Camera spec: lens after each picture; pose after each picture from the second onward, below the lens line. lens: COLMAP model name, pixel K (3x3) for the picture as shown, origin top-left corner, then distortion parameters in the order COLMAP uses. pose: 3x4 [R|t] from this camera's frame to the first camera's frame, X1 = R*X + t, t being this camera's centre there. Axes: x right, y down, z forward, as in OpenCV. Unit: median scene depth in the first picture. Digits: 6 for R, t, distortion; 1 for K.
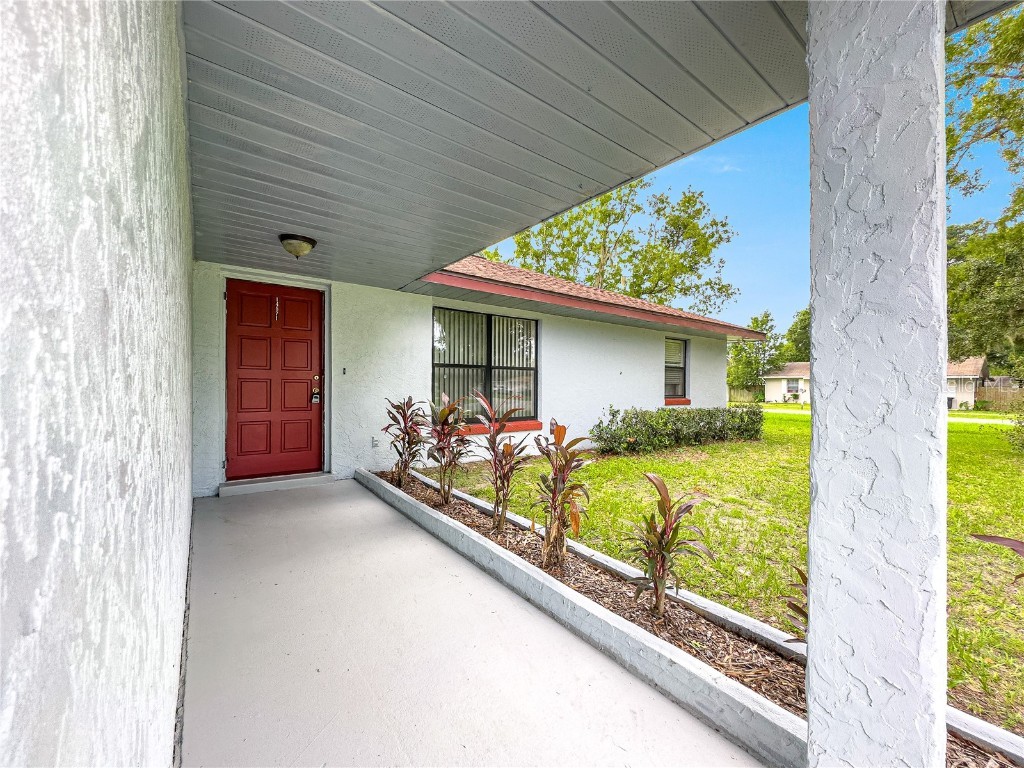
lens RADIAL K [[409.1, 0, 505.6], [0, 409.1, 382.1], [0, 0, 1]] dist [-0.004132, 0.000373]
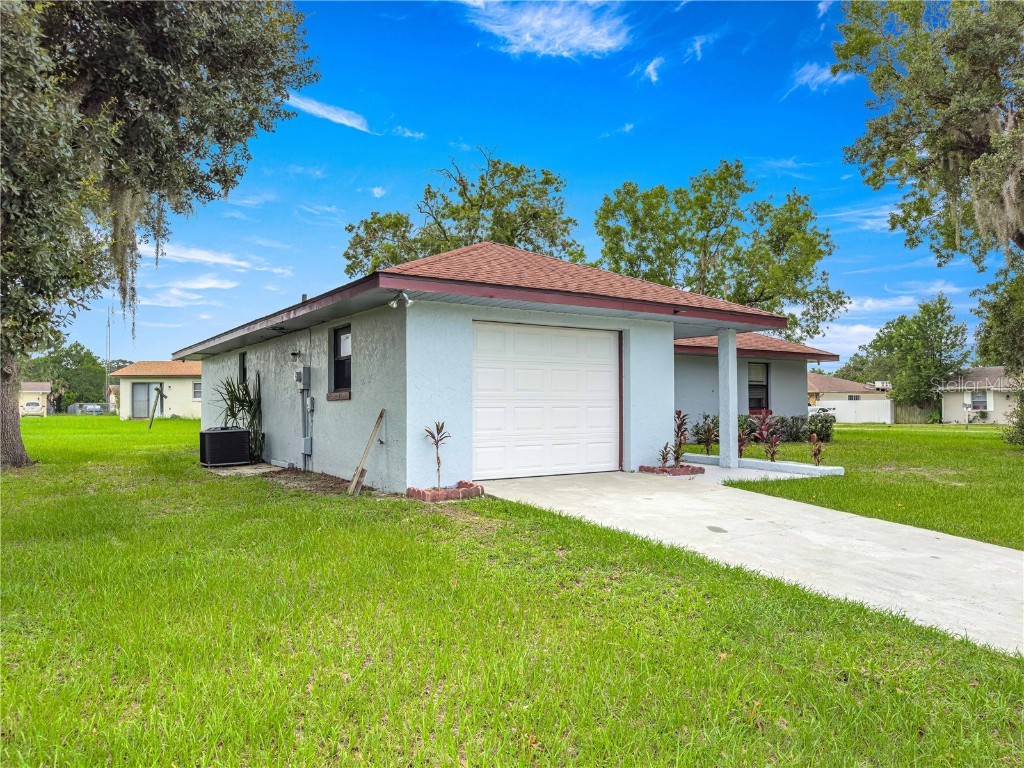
lens RADIAL K [[720.3, 0, 510.1], [0, 720.3, 388.0], [0, 0, 1]] dist [0.006477, -0.001913]
pose [[0.998845, -0.014404, -0.045834, -0.245805], [0.013543, 0.999727, -0.019054, 0.004753], [0.046096, 0.018411, 0.998767, -1.236794]]
